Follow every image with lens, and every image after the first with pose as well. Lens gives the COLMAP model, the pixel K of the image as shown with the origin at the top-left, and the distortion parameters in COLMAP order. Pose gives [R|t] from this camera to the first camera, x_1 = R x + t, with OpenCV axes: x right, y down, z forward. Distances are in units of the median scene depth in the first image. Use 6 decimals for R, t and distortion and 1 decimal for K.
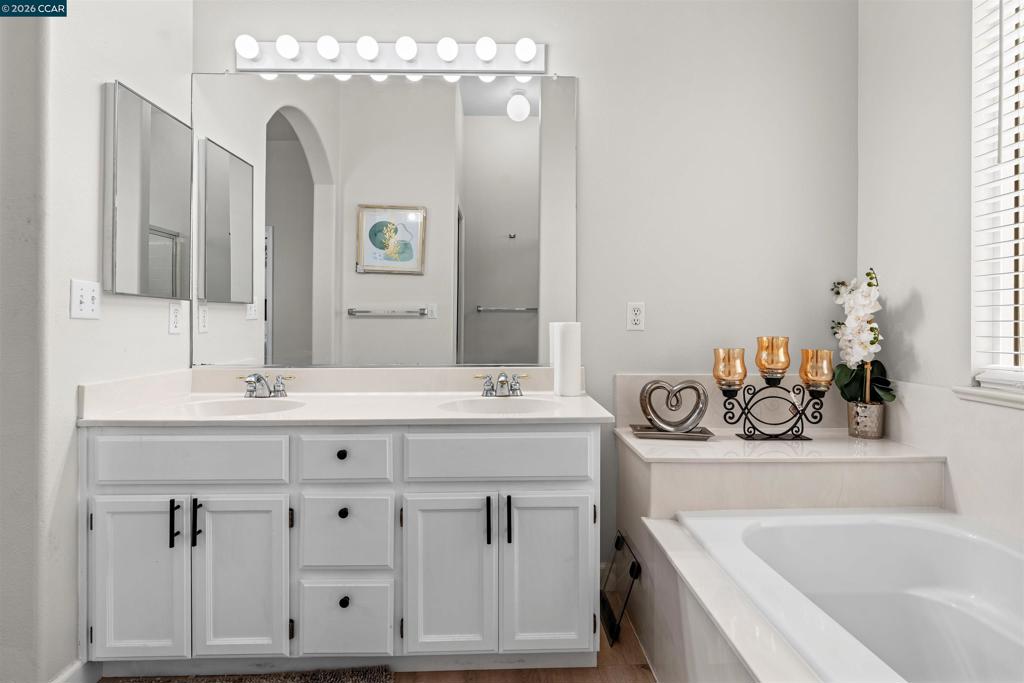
lens RADIAL K [[529.0, 0, 512.6], [0, 529.0, 331.5], [0, 0, 1]] dist [-0.012005, 0.000112]
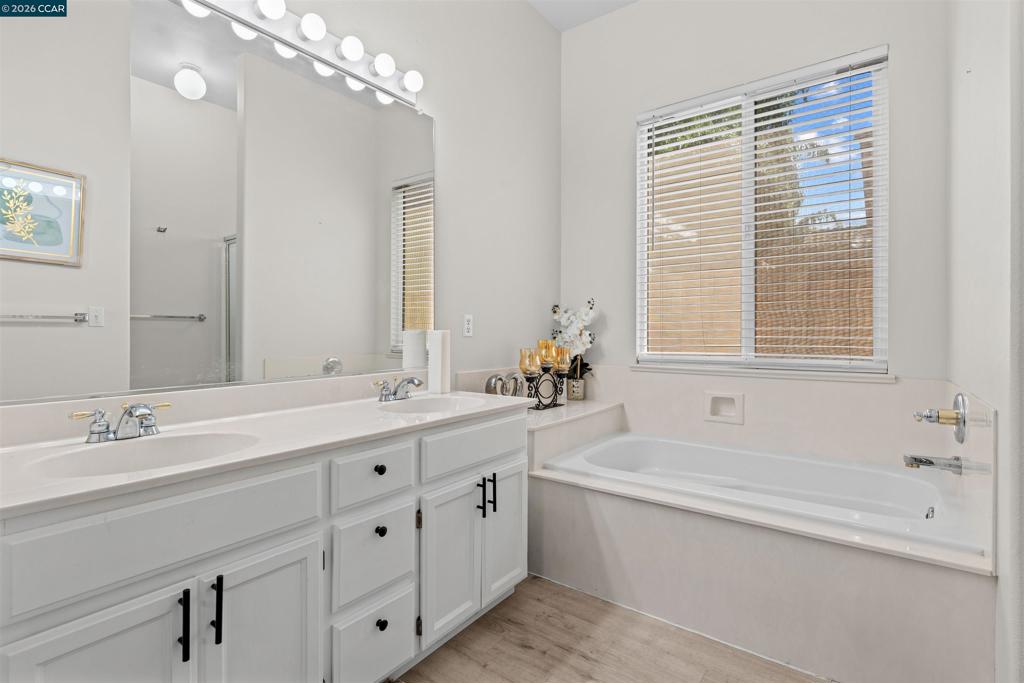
lens RADIAL K [[485.4, 0, 512.0], [0, 485.4, 341.5], [0, 0, 1]] dist [-0.000292, 0.000339]
pose [[0.622441, -0.017018, 0.782482, -0.658103], [0.015980, 0.999832, 0.009034, -0.000170], [-0.782504, 0.006881, 0.622608, 0.209399]]
